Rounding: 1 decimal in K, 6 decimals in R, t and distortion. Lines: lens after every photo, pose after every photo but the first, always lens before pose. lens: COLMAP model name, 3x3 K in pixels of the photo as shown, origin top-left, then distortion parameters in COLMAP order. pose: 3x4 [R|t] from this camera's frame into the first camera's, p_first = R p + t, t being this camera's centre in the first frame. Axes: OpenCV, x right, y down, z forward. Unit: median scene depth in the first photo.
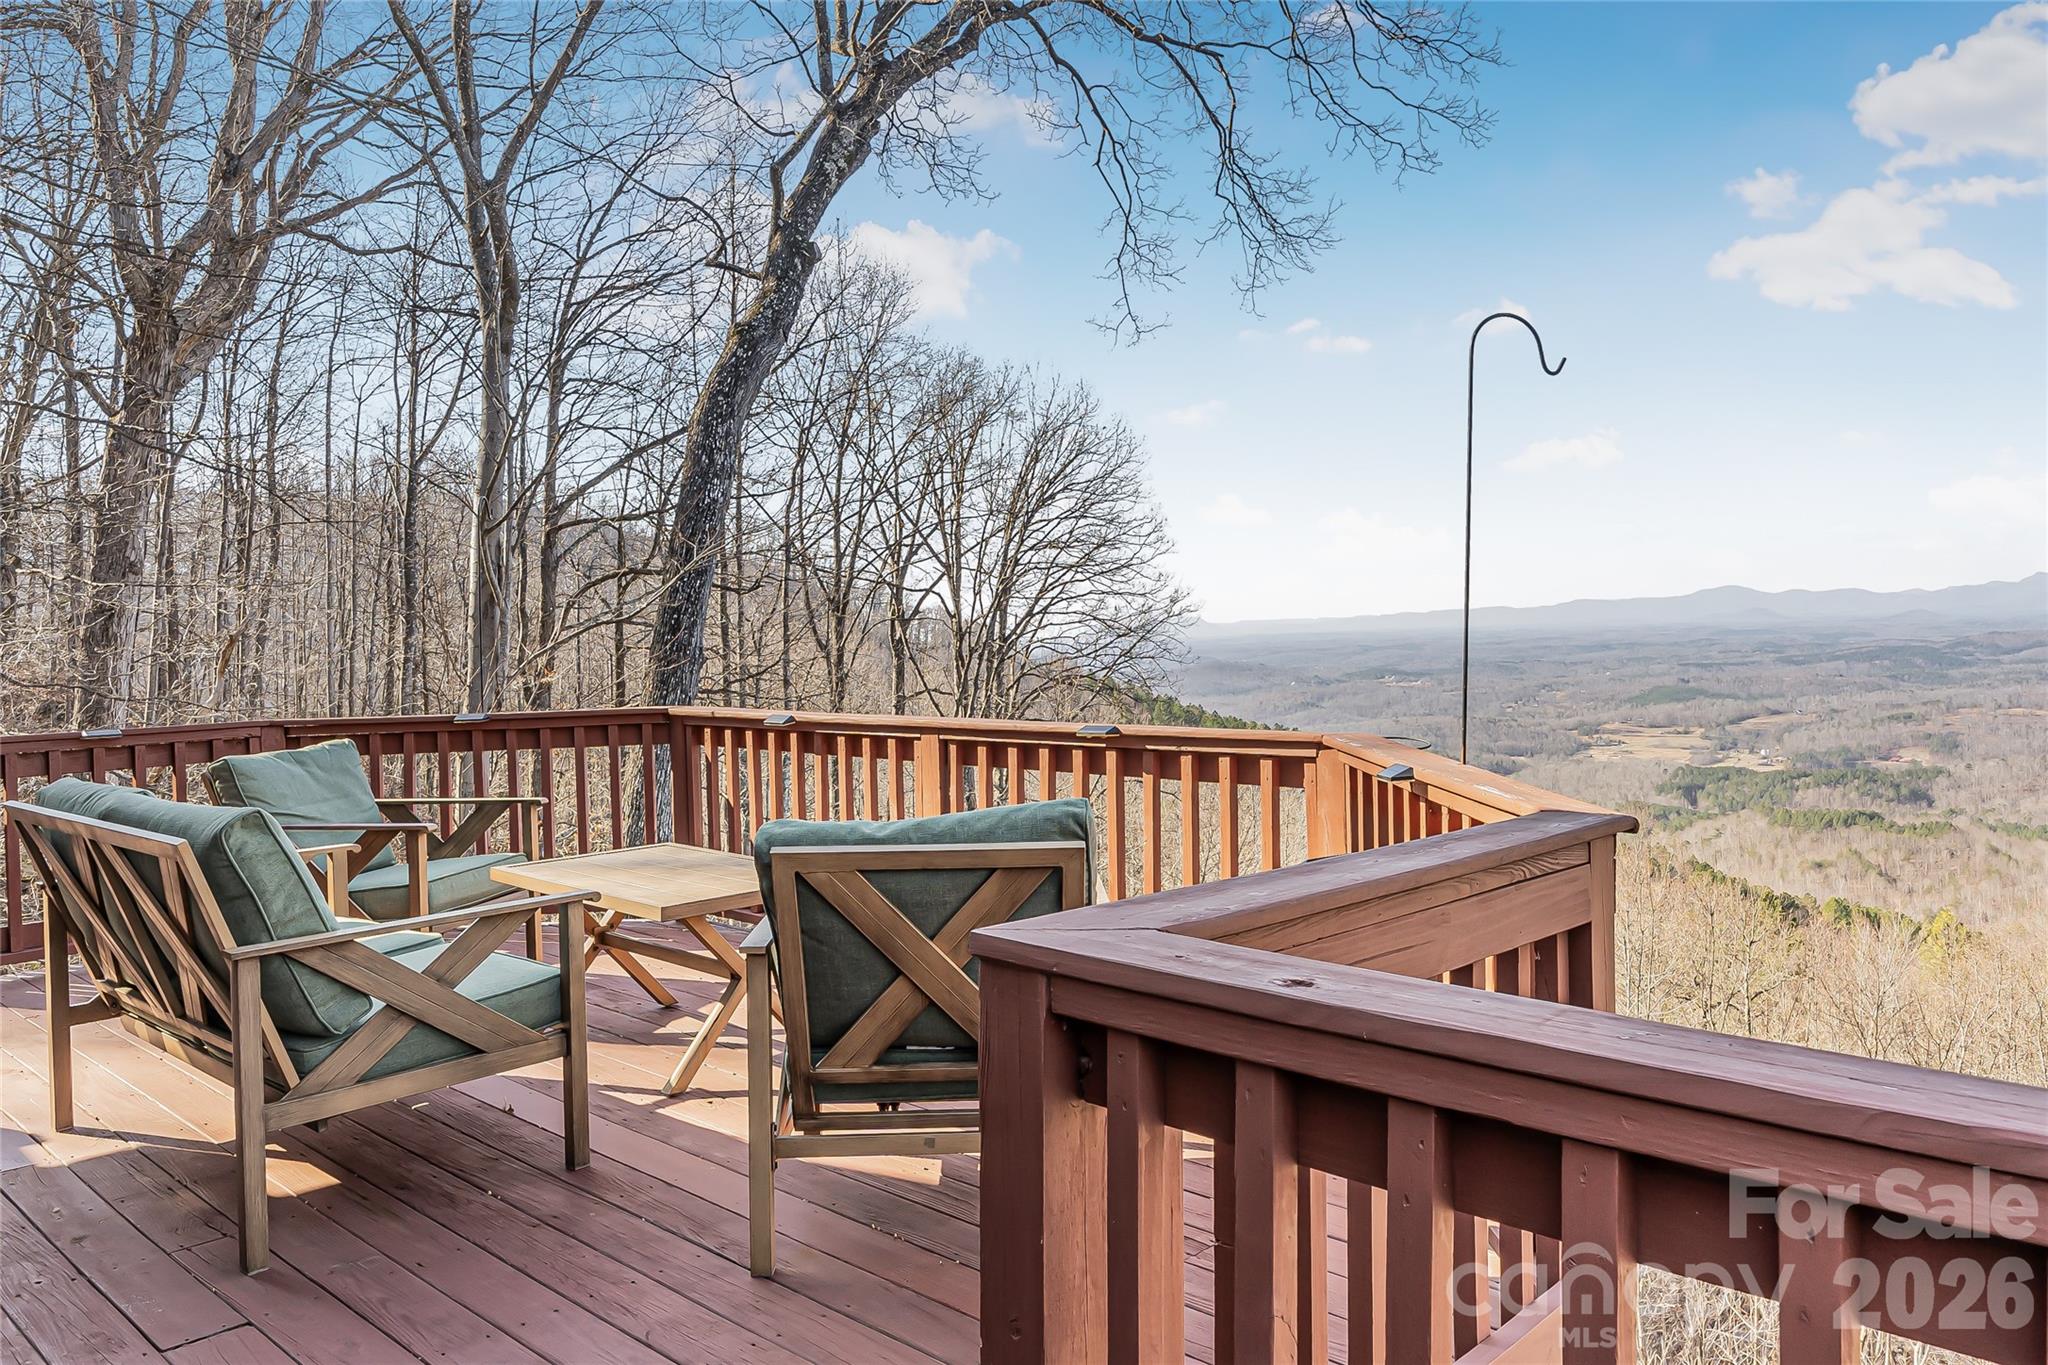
lens RADIAL K [[1498.1, 0, 1037.8], [0, 1498.1, 678.6], [0, 0, 1]] dist [-0.019174, 0.004385]
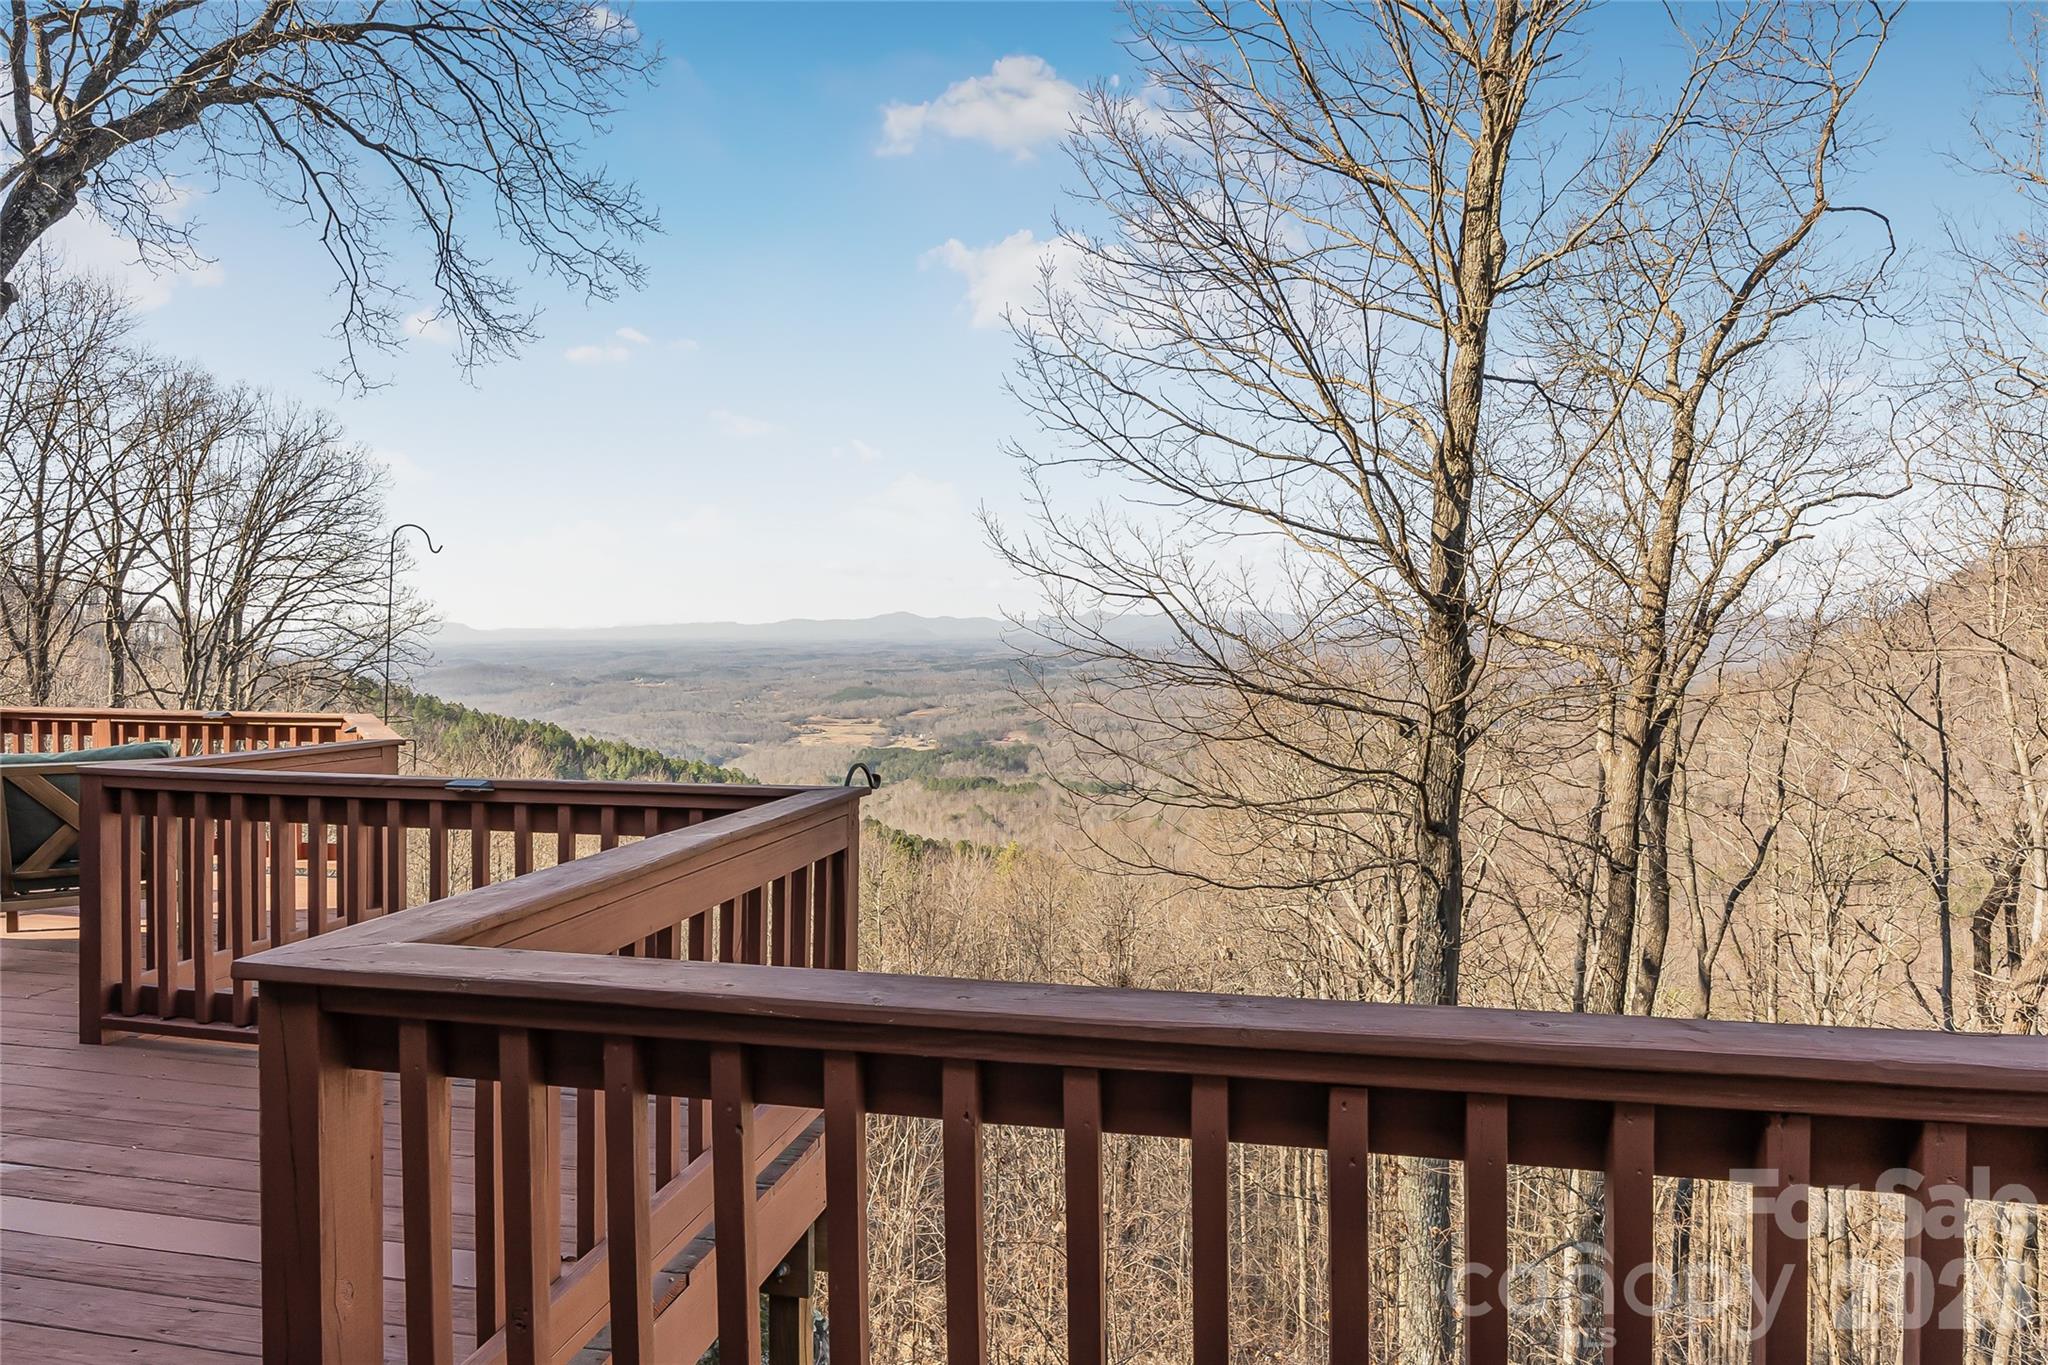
lens RADIAL K [[1241.9, 0, 1082.0], [0, 1241.9, 697.4], [0, 0, 1]] dist [-0.016108, 0.002653]
pose [[0.842416, -0.001301, 0.538826, 0.020799], [-0.006008, 0.999912, 0.011806, -0.001753], [-0.538794, -0.013183, 0.842334, -0.141369]]
